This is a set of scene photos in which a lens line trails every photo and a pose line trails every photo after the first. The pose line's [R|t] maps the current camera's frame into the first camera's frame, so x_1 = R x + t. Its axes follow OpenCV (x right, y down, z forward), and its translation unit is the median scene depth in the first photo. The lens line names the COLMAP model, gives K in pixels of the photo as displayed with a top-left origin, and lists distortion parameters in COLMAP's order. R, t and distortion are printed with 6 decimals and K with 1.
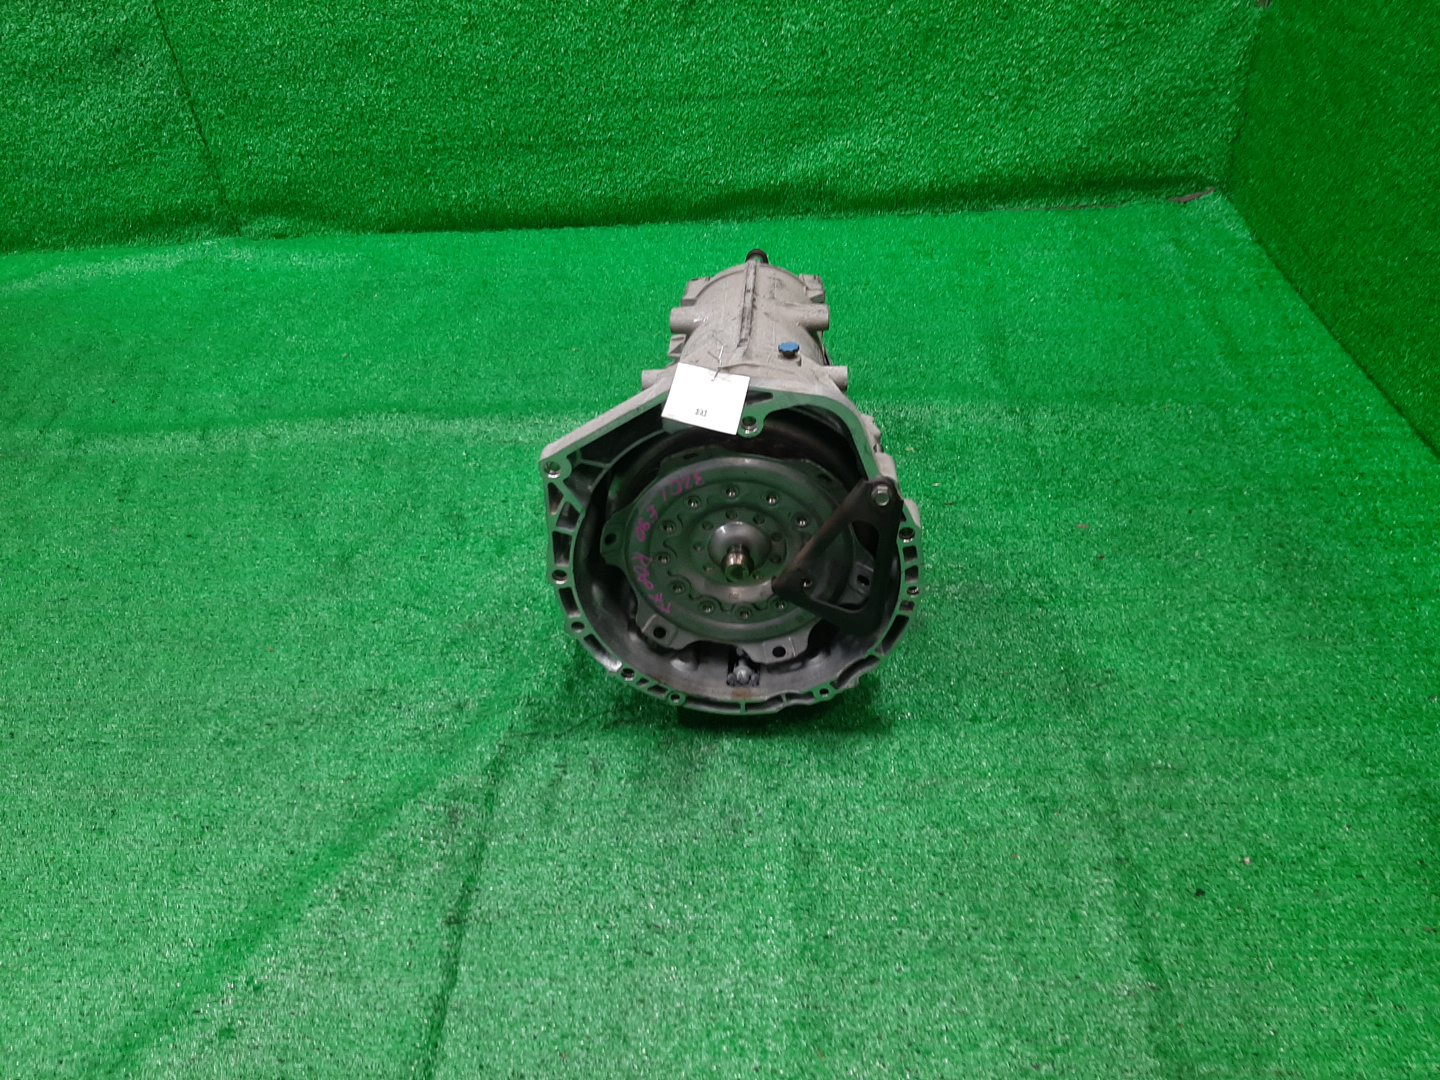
lens RADIAL K [[1095.2, 0, 720.0], [0, 1095.2, 540.0], [0, 0, 1]] dist [0.002098, -0.001459]
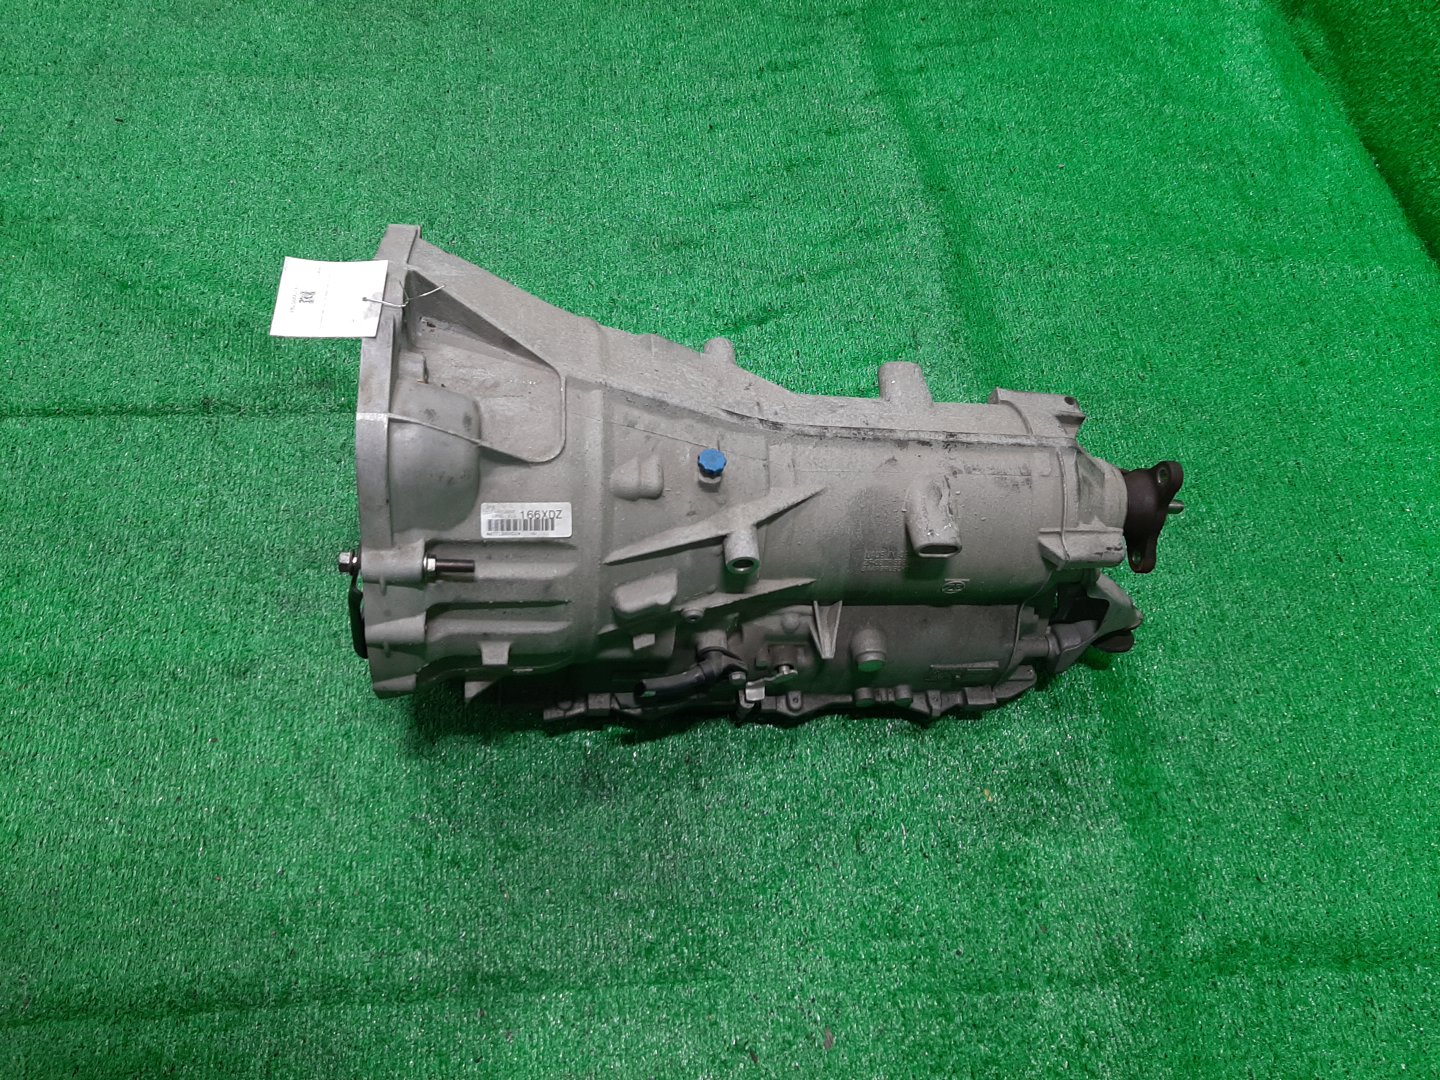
lens RADIAL K [[1095.2, 0, 720.0], [0, 1095.2, 540.0], [0, 0, 1]] dist [0.002098, -0.001459]
pose [[0.145402, 0.873885, -0.463878, 0.319057], [-0.716007, 0.416513, 0.560224, -0.403817], [0.682783, 0.250682, 0.686270, 0.373704]]
